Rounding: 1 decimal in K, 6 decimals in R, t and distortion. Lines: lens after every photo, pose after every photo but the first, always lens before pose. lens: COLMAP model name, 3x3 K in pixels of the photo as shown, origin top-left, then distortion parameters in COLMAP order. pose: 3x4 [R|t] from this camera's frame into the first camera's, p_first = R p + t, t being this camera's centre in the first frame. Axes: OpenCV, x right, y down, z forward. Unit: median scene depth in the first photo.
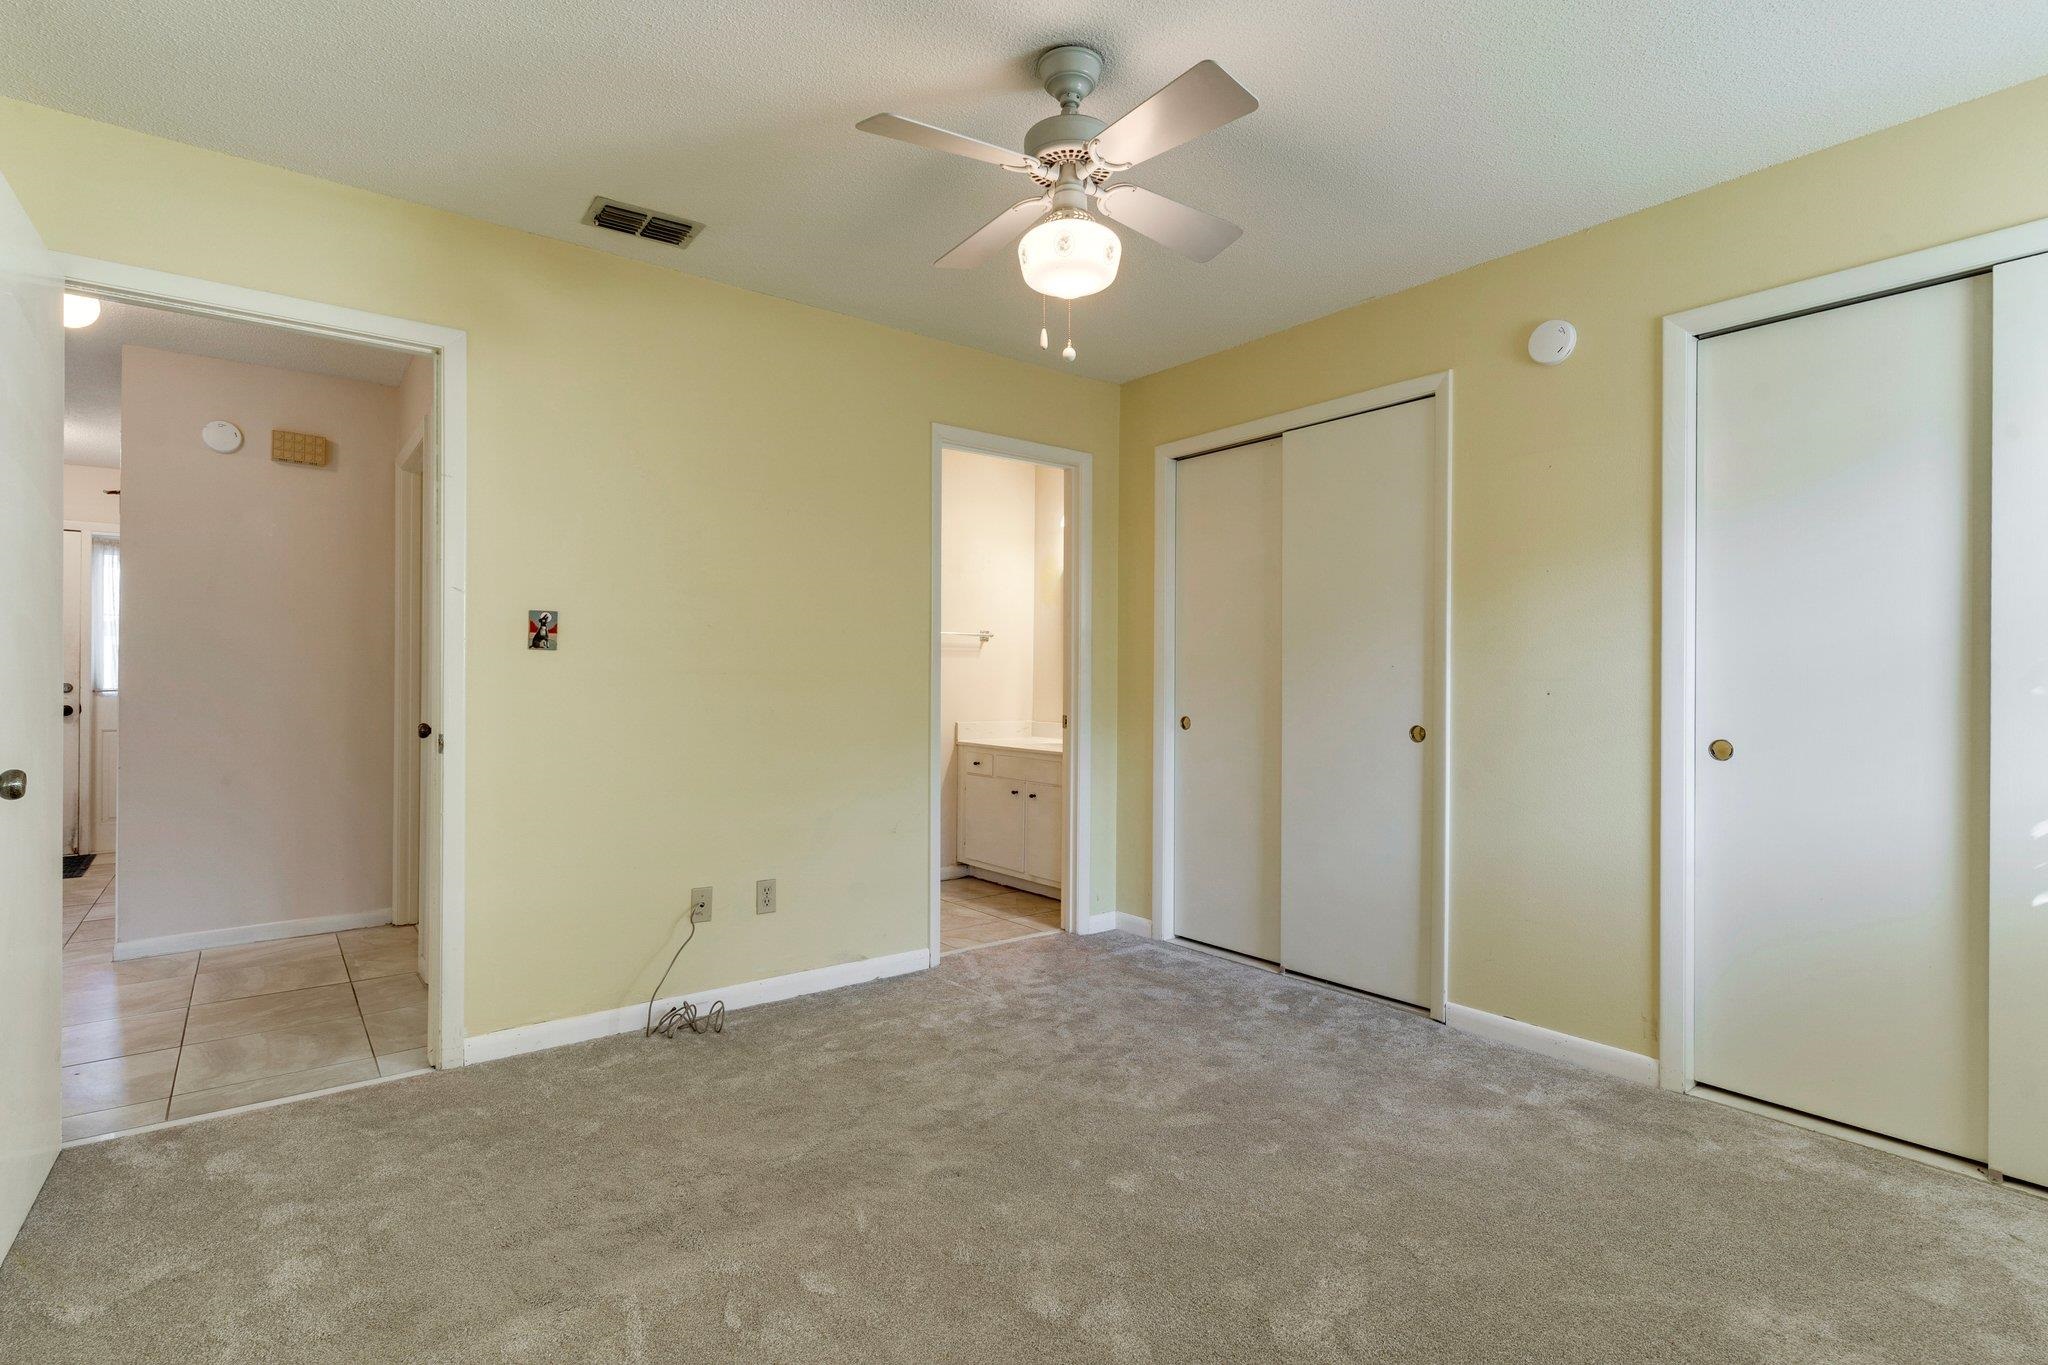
lens RADIAL K [[975.6, 0, 1018.5], [0, 975.6, 681.0], [0, 0, 1]] dist [0.002801, 0.001387]
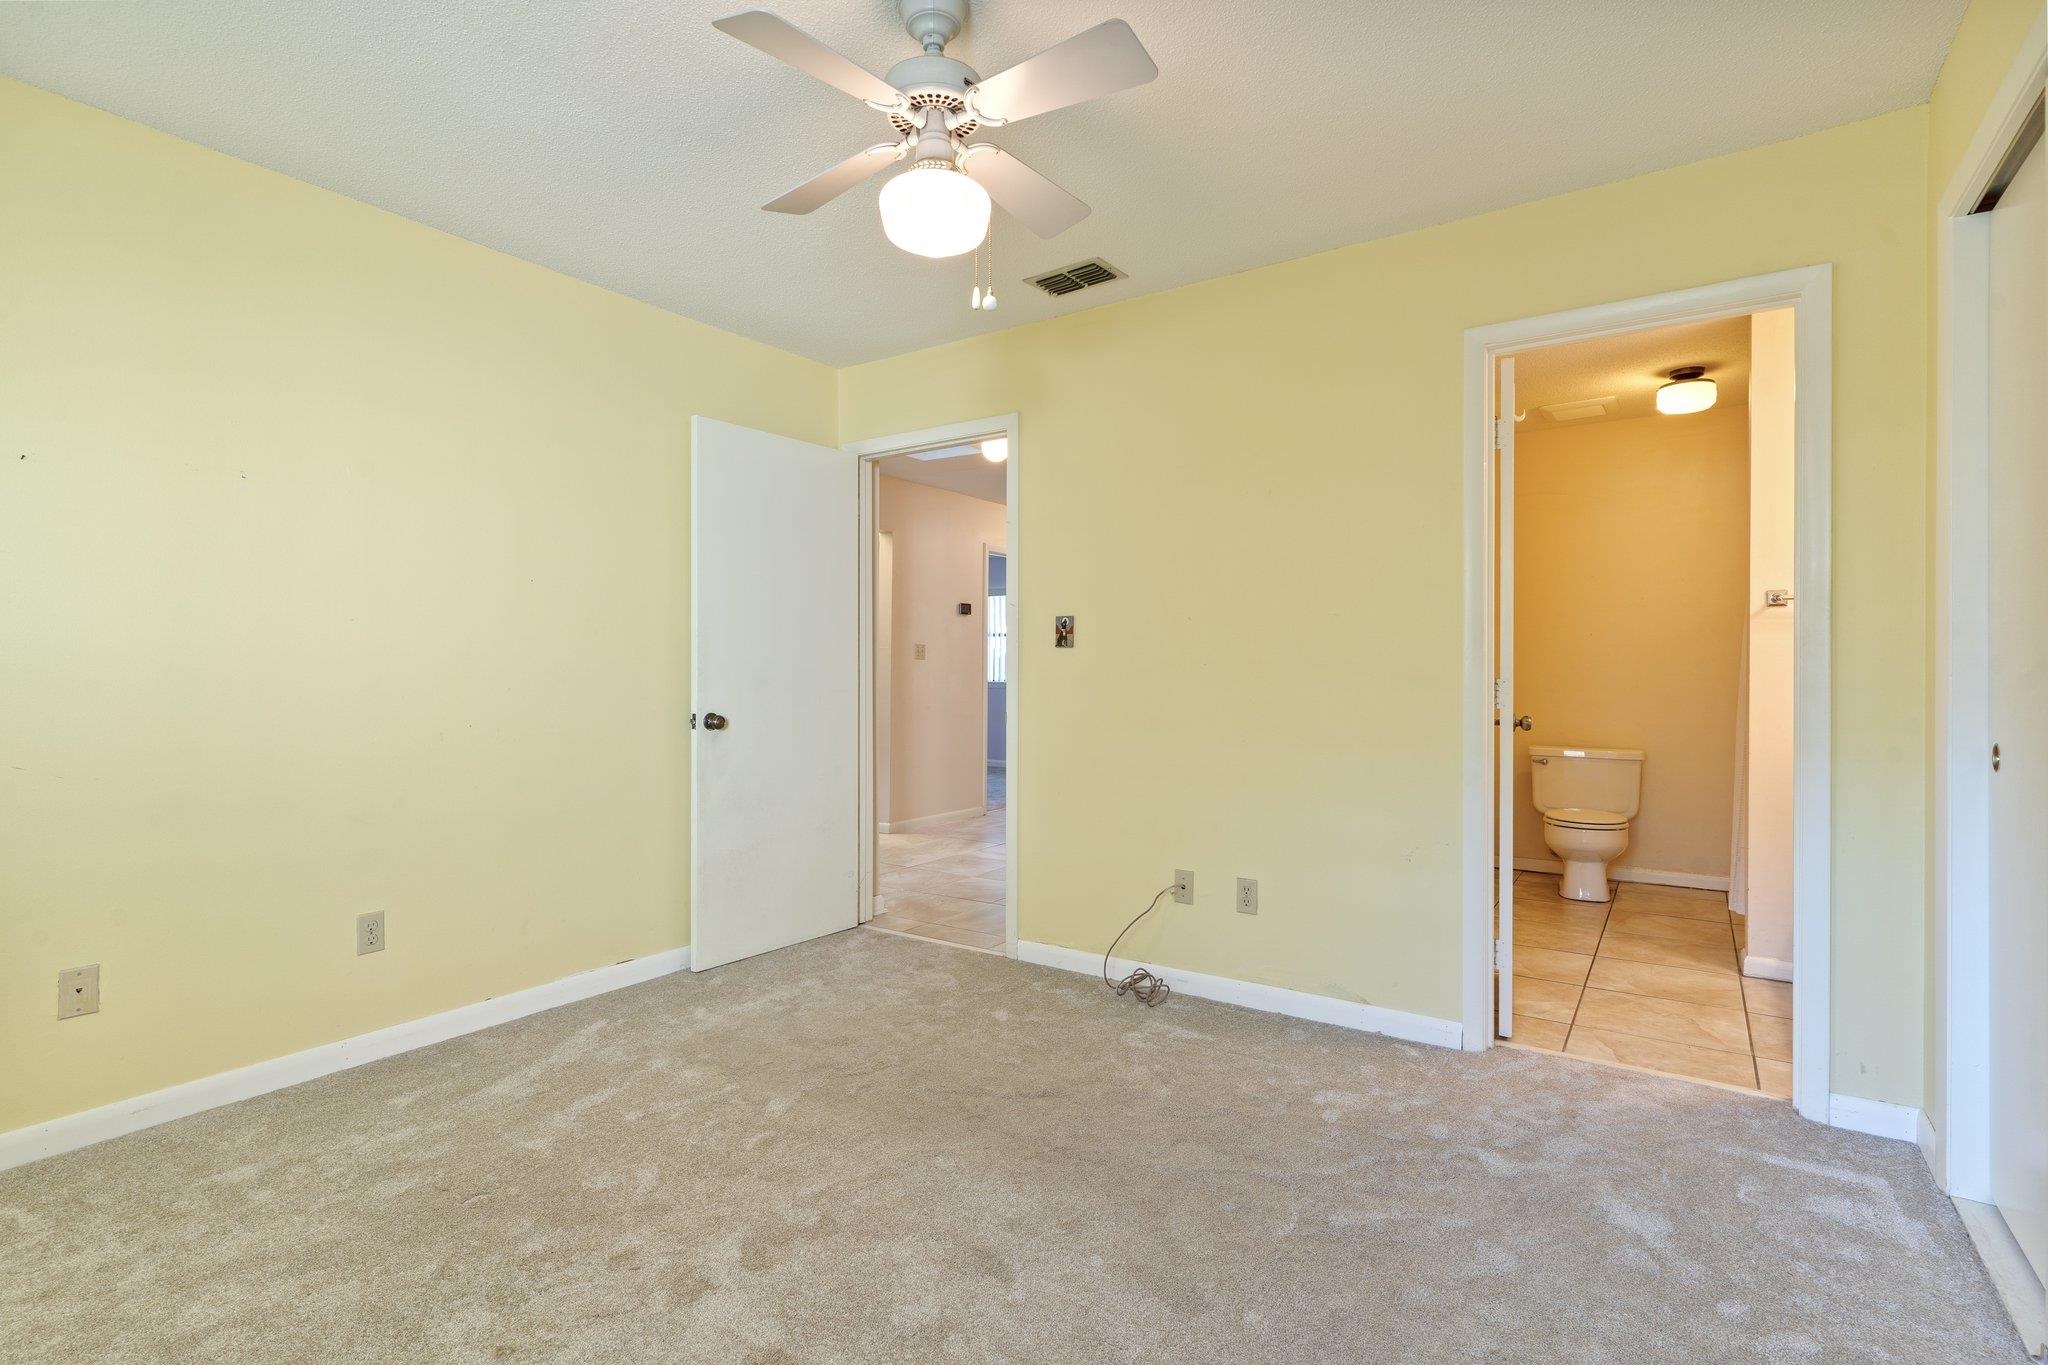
lens RADIAL K [[975.6, 0, 1018.5], [0, 975.6, 681.0], [0, 0, 1]] dist [0.002801, 0.001387]
pose [[0.304299, 0.006871, -0.952552, 0.637115], [0.003628, 0.999958, 0.008372, -0.000313], [0.952570, -0.006004, 0.304262, 0.535590]]
